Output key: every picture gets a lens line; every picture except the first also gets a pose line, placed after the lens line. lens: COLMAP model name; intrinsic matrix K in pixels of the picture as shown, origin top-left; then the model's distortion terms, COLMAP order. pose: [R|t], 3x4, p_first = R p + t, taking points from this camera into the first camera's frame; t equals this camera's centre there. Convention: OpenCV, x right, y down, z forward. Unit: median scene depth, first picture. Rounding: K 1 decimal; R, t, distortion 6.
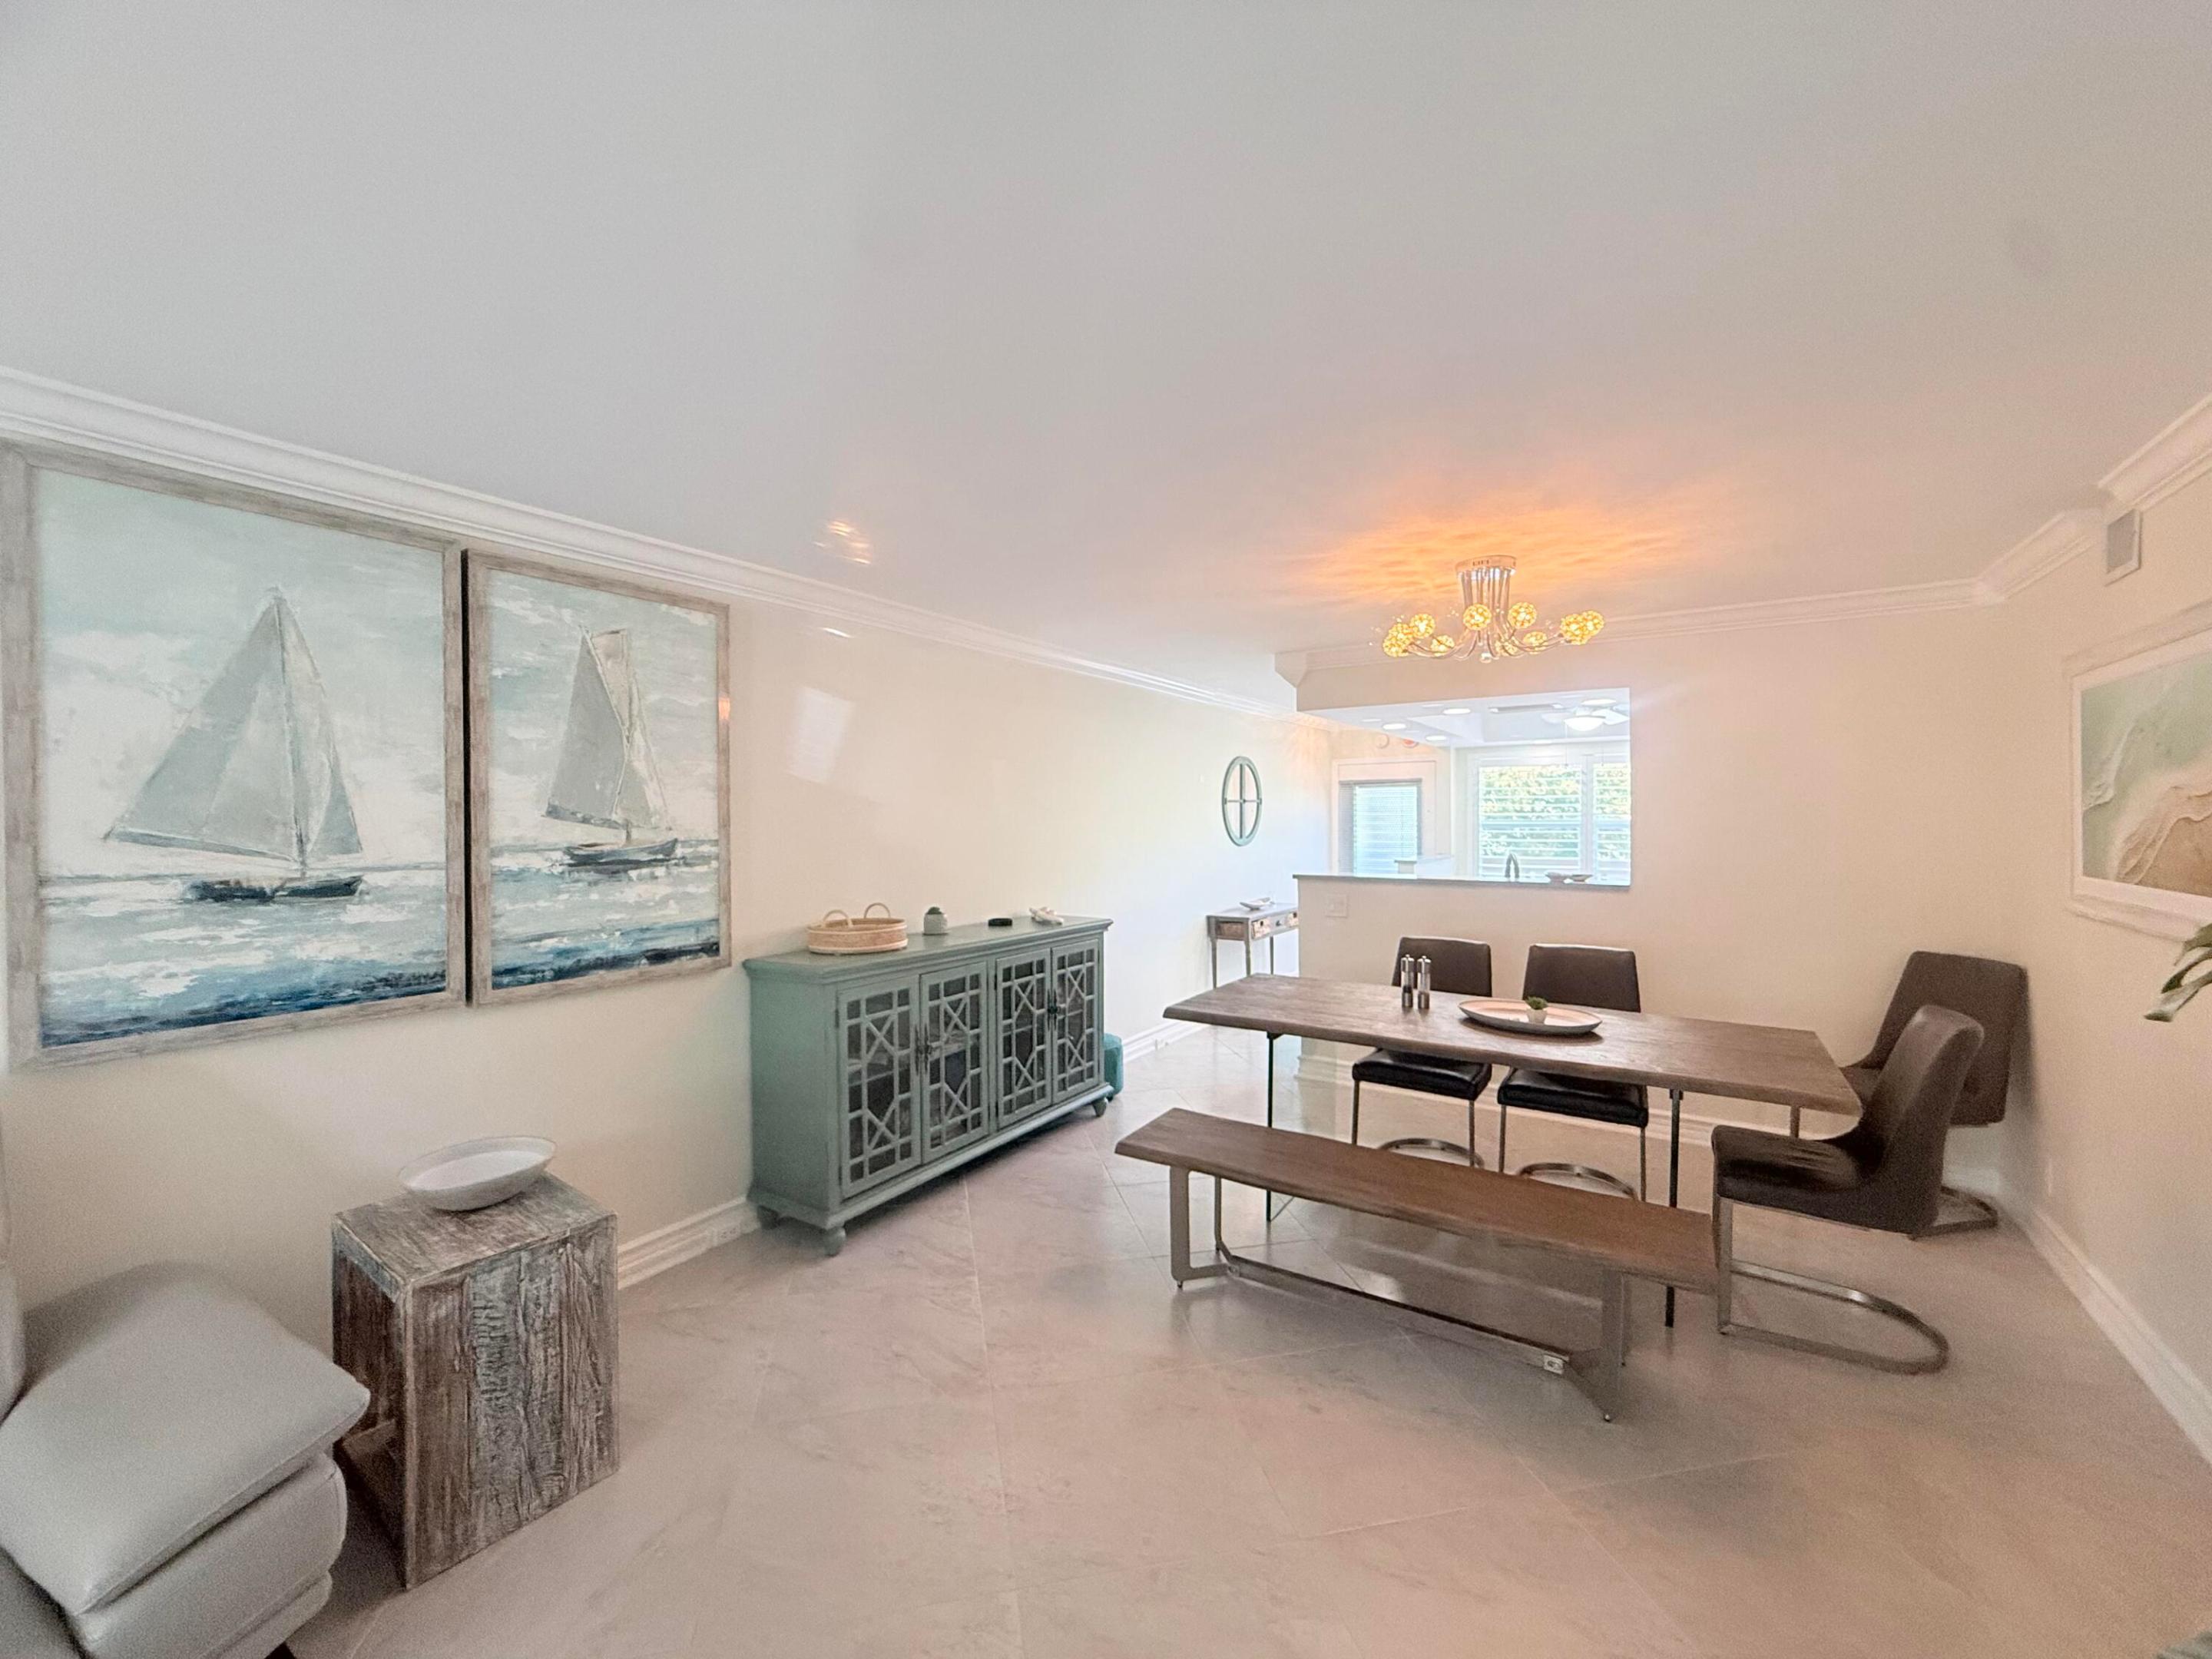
lens RADIAL K [[883.2, 0, 1097.7], [0, 883.2, 828.5], [0, 0, 1]] dist [0.000785, 0.000106]
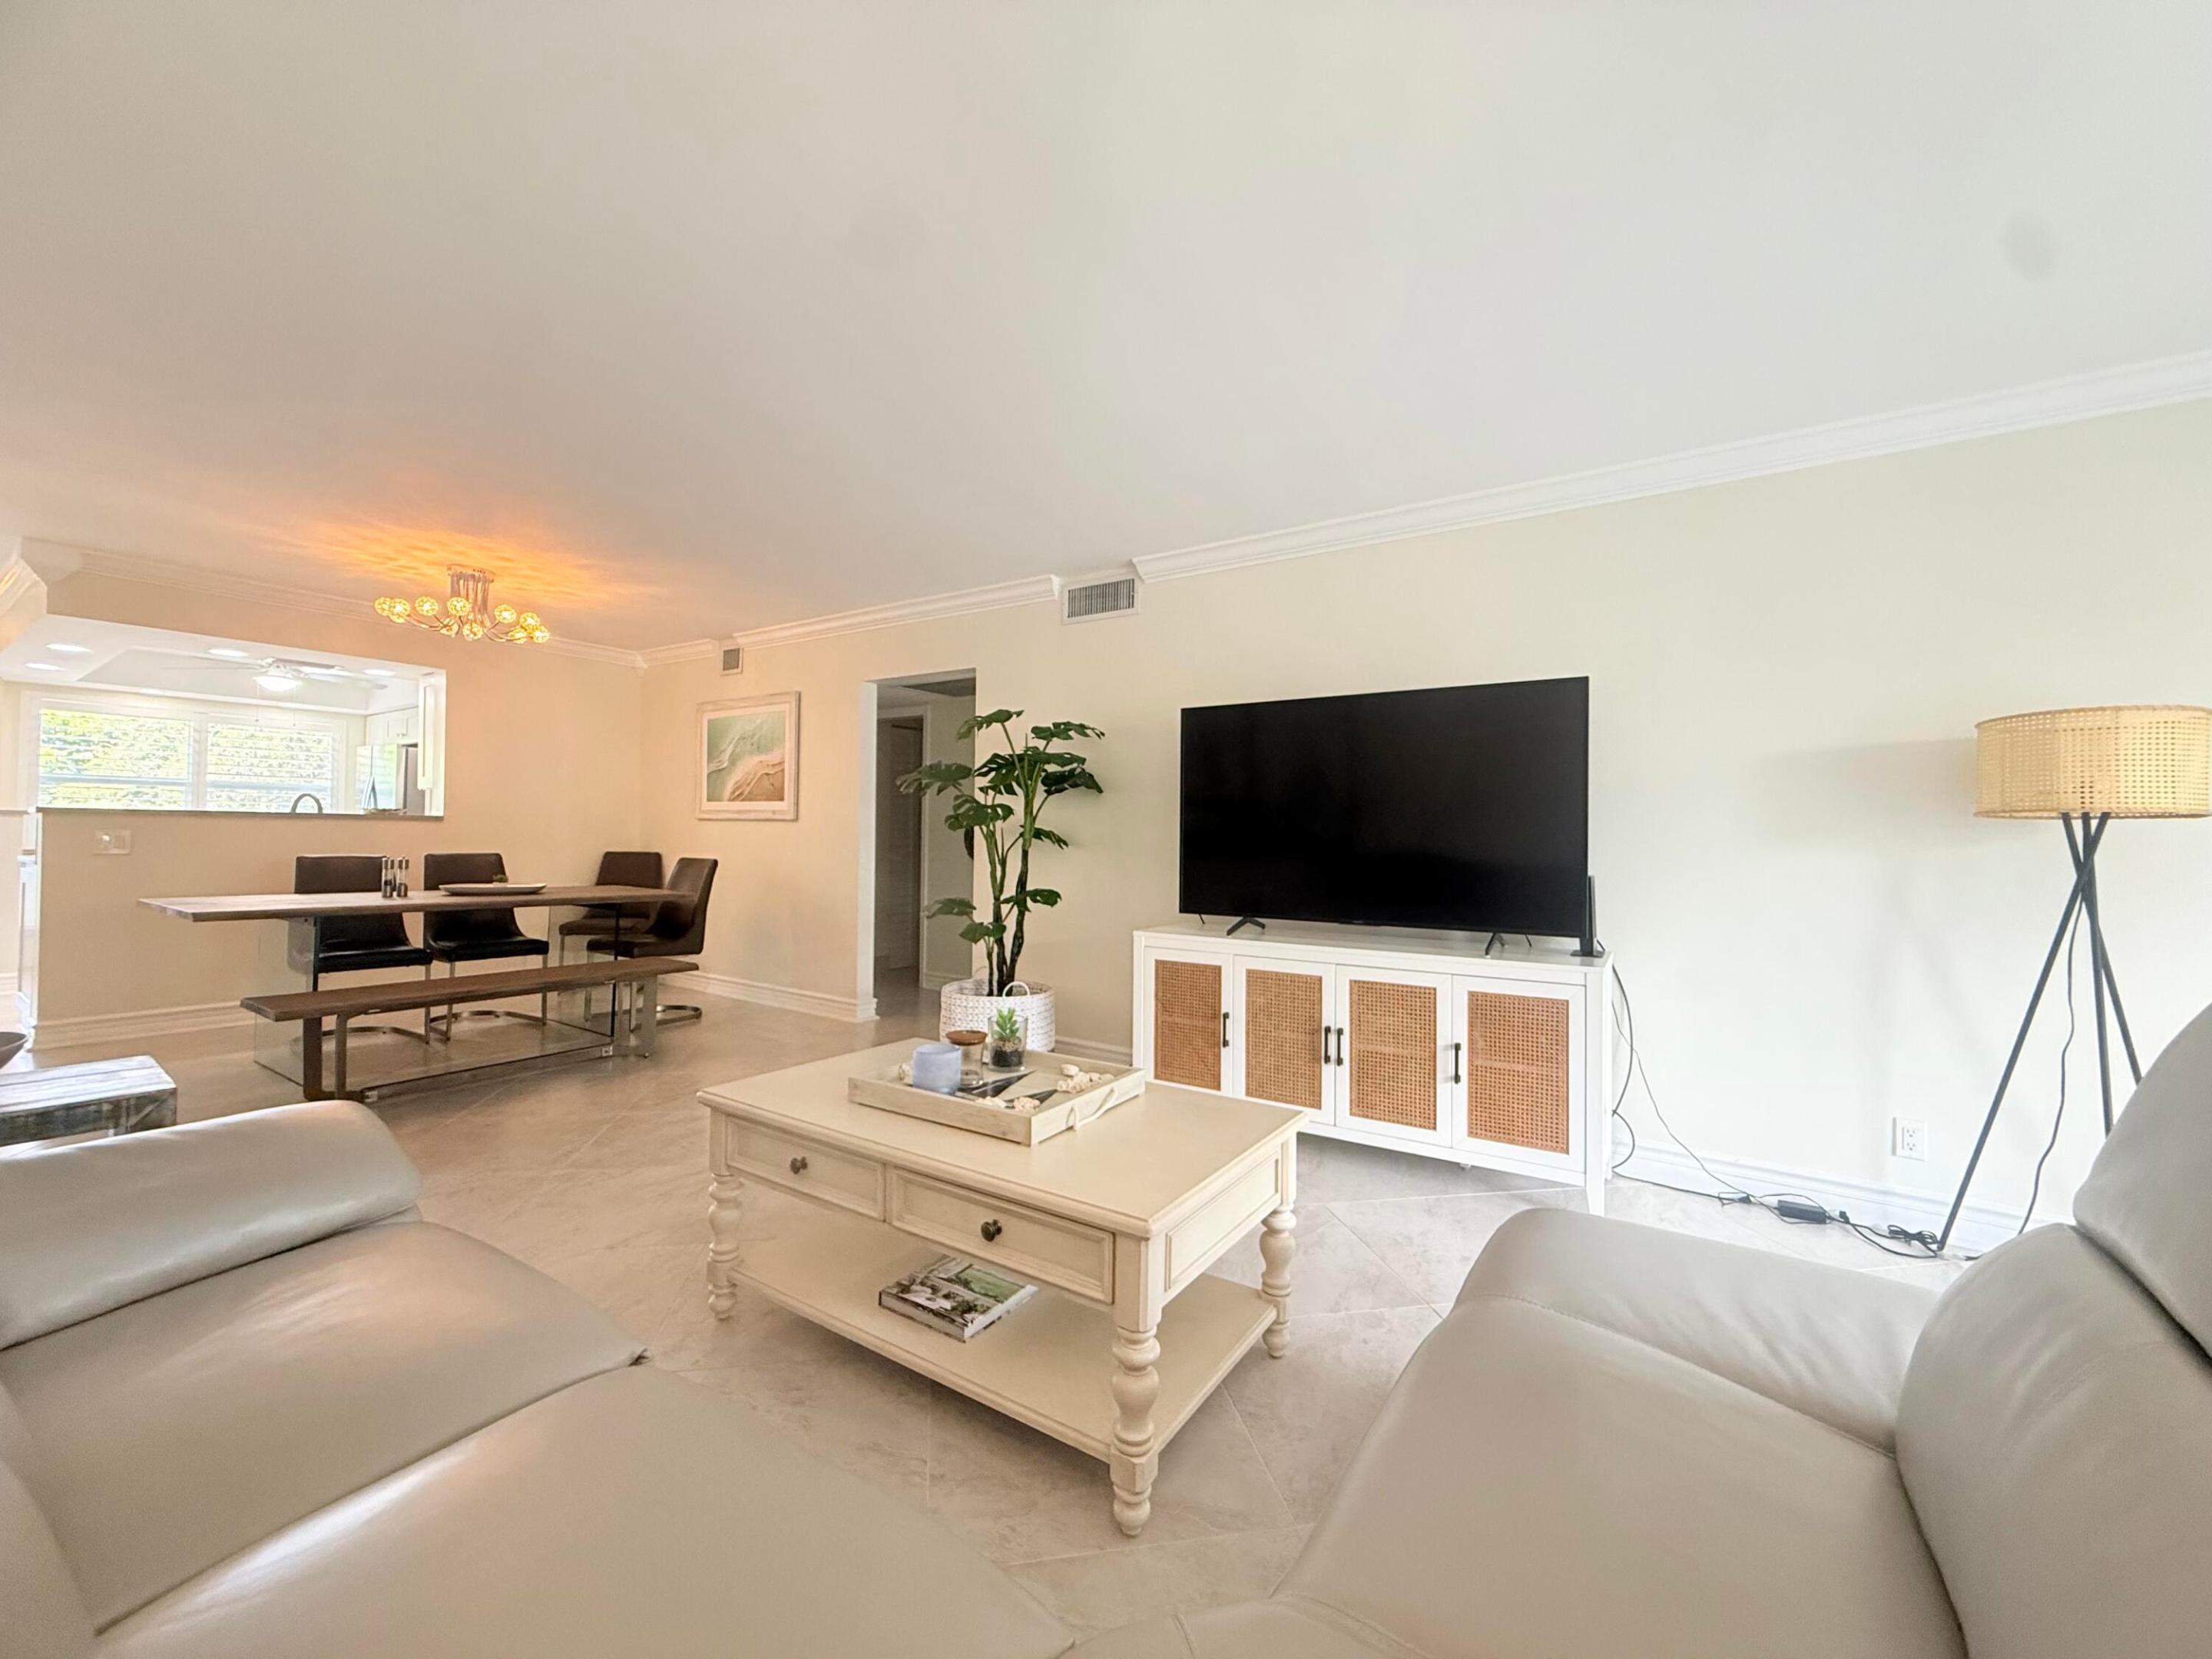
lens RADIAL K [[883.2, 0, 1097.7], [0, 883.2, 828.5], [0, 0, 1]] dist [0.000785, 0.000106]
pose [[0.016314, 0.014624, 0.999760, -0.880236], [-0.004577, 0.999884, -0.014551, 0.118445], [-0.999856, -0.004339, 0.016379, -0.021643]]
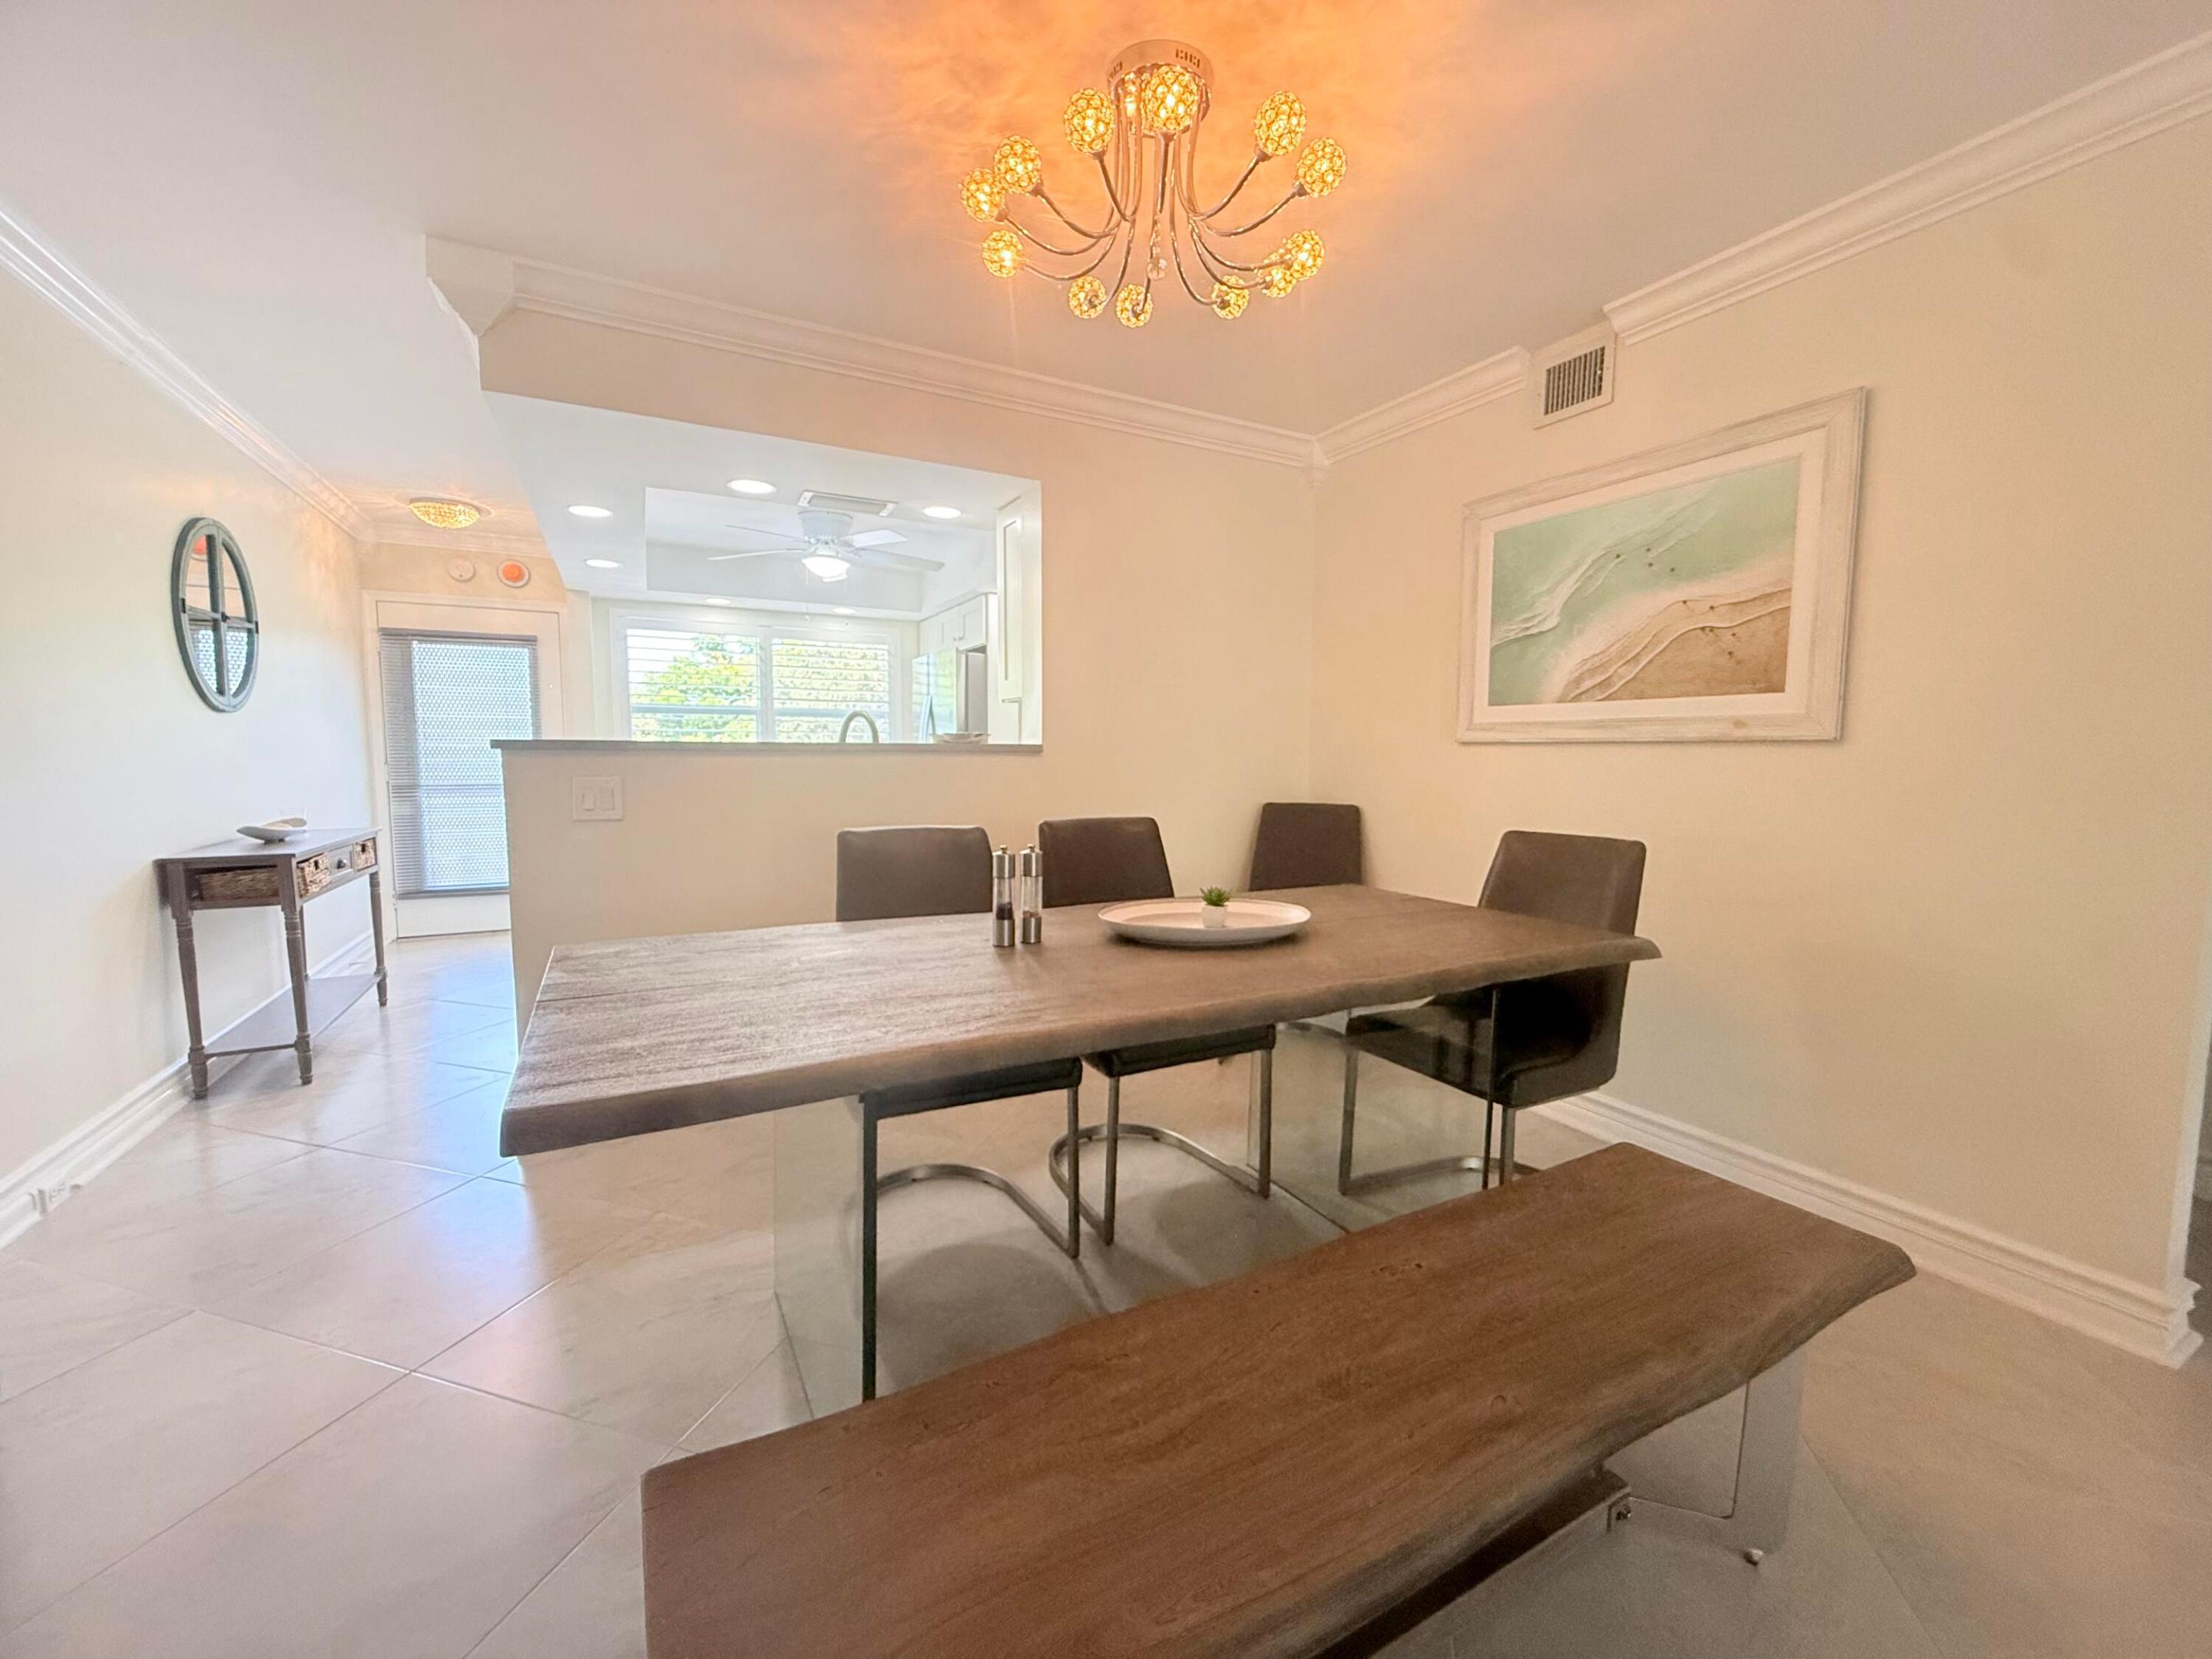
lens RADIAL K [[883.2, 0, 1097.7], [0, 883.2, 828.5], [0, 0, 1]] dist [0.000785, 0.000106]
pose [[0.479686, -0.065929, 0.874960, -0.062838], [0.002559, 0.997274, 0.073742, 0.096780], [-0.877436, -0.033134, 0.478547, 0.712620]]
